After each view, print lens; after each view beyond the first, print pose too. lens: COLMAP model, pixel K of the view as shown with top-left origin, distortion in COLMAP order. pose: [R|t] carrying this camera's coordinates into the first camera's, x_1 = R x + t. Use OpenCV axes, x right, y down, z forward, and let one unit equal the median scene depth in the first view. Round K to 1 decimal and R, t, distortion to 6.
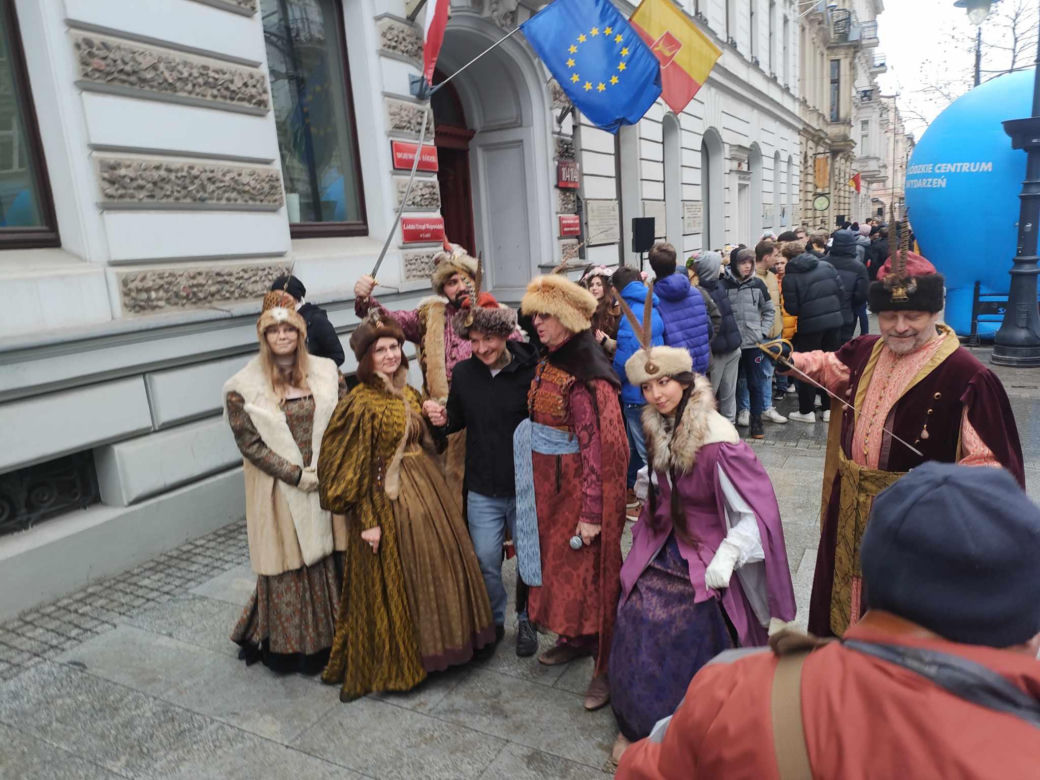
lens RADIAL K [[735.2, 0, 549.2], [0, 735.2, 379.5], [0, 0, 1]] dist [0.053977, -0.044943]
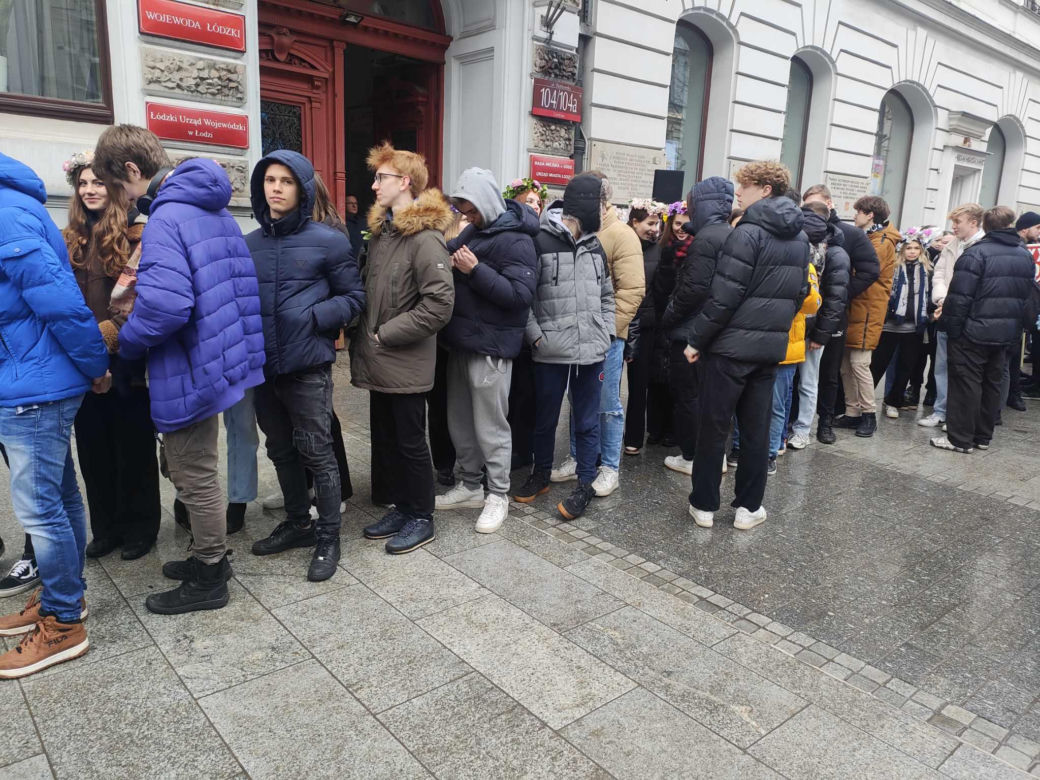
lens RADIAL K [[735.2, 0, 519.9], [0, 735.2, 388.3], [0, 0, 1]] dist [0.053977, -0.044943]
pose [[0.920135, 0.178991, -0.348301, 0.306008], [-0.169136, 0.983839, 0.058772, -0.029601], [0.353191, 0.004832, 0.935539, 0.291740]]
